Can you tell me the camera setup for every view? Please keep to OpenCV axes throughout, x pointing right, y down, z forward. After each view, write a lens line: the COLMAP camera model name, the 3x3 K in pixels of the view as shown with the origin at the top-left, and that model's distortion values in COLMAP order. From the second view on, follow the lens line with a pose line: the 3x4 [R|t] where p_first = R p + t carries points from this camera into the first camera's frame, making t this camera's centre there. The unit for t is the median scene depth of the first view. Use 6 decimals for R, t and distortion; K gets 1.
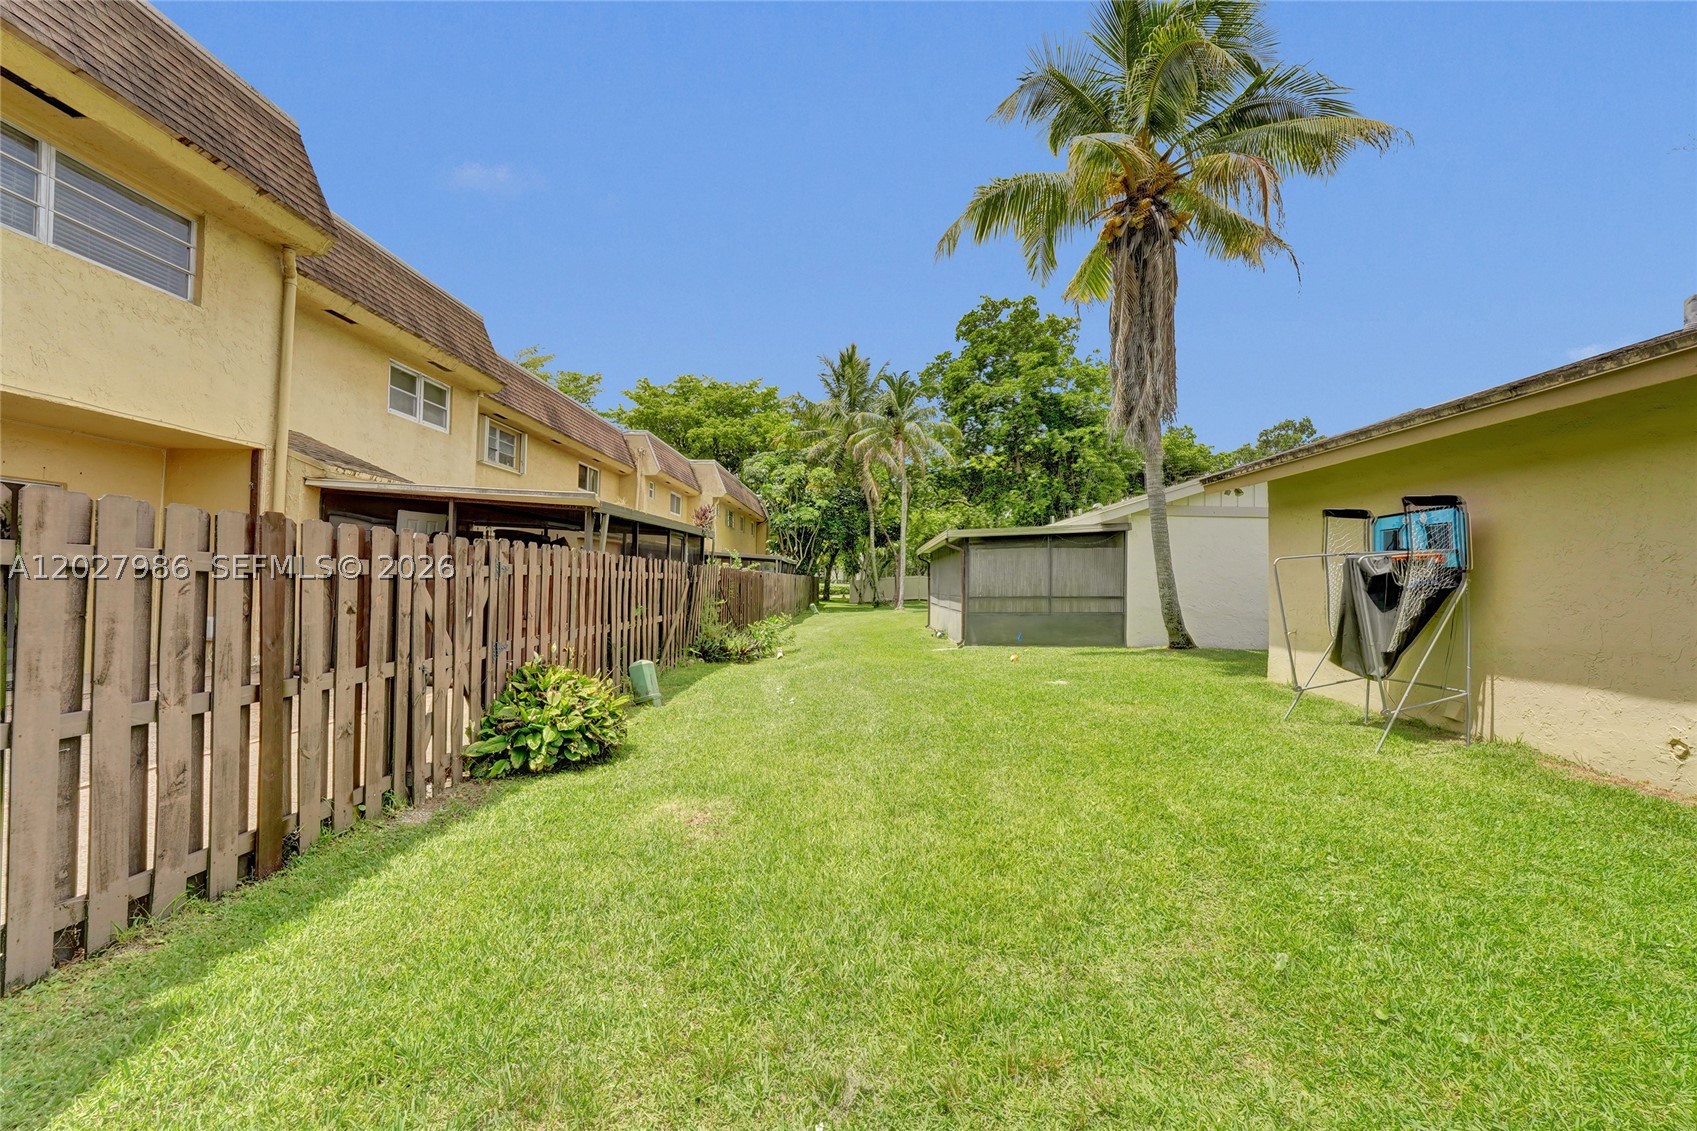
lens RADIAL K [[715.0, 0, 860.2], [0, 715.0, 564.3], [0, 0, 1]] dist [0.002157, 0.001945]
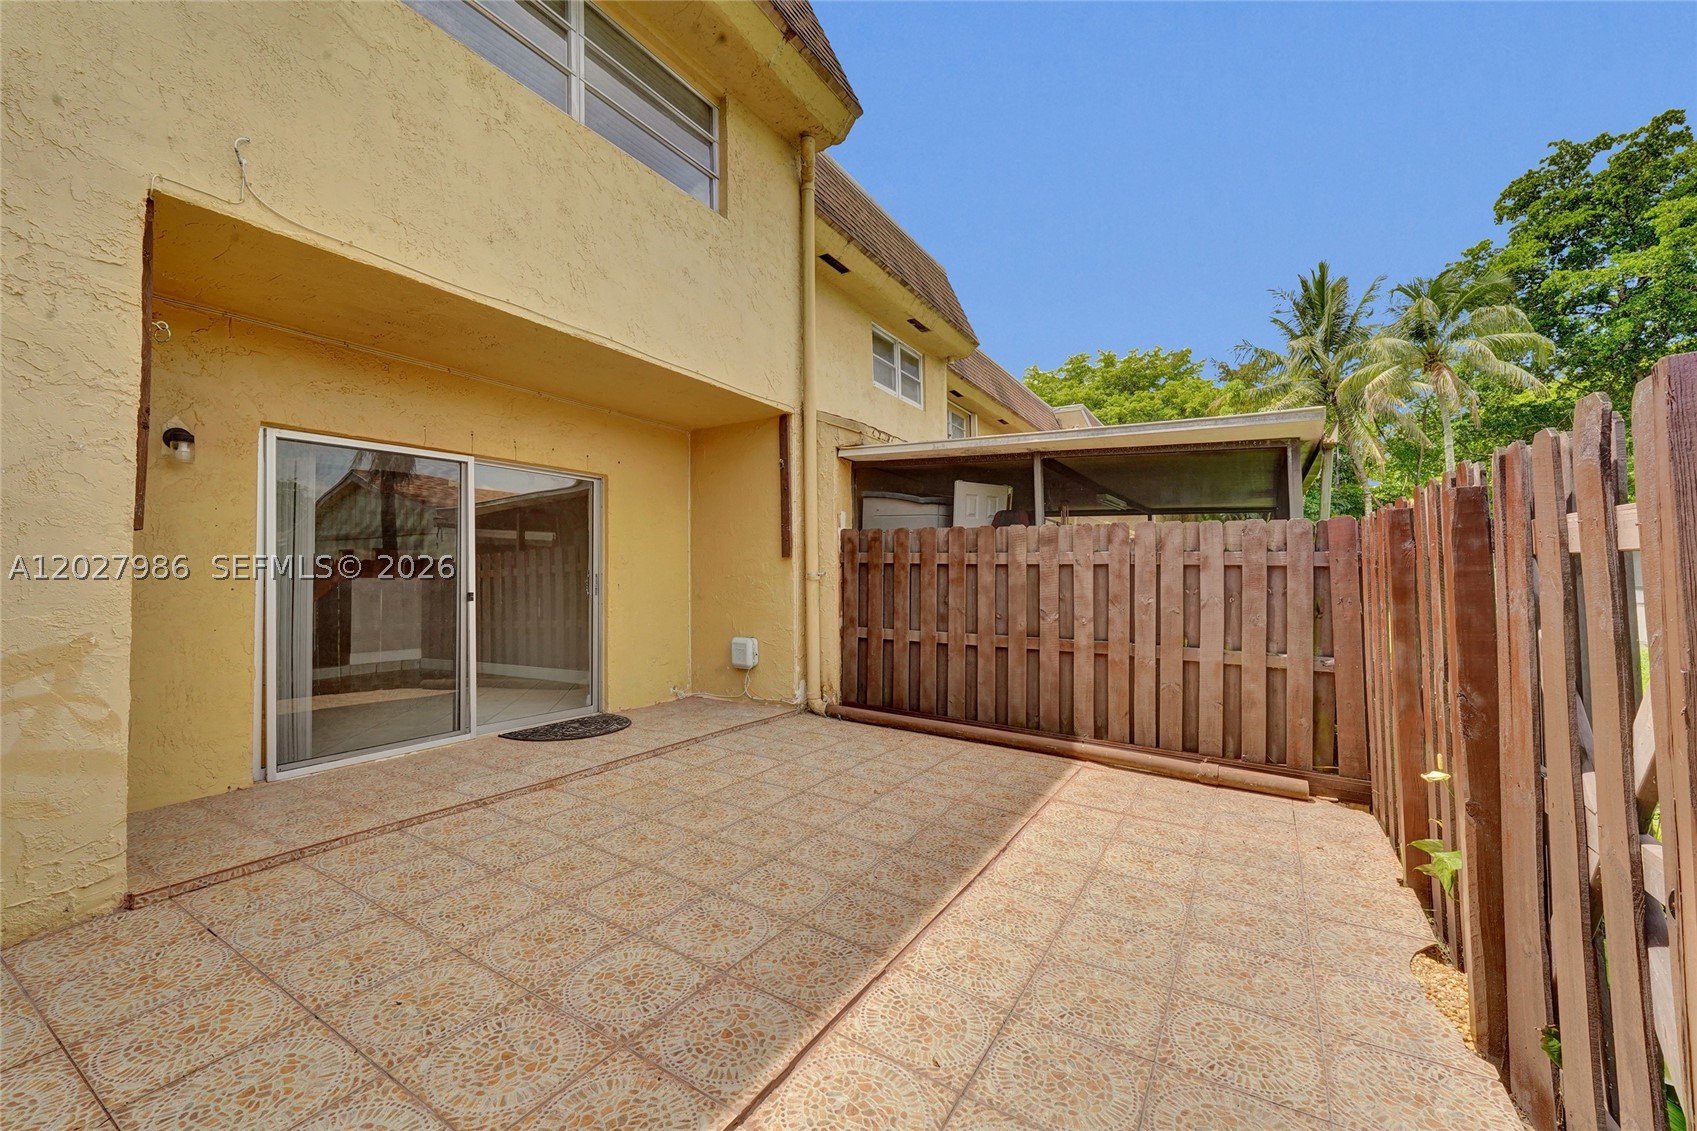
lens RADIAL K [[715.0, 0, 840.7], [0, 715.0, 567.1], [0, 0, 1]] dist [0.002157, 0.001945]
pose [[0.871830, -0.040321, -0.488146, -0.260239], [0.040030, 0.999138, -0.011034, 0.004320], [0.488170, -0.009921, 0.872692, 0.227794]]
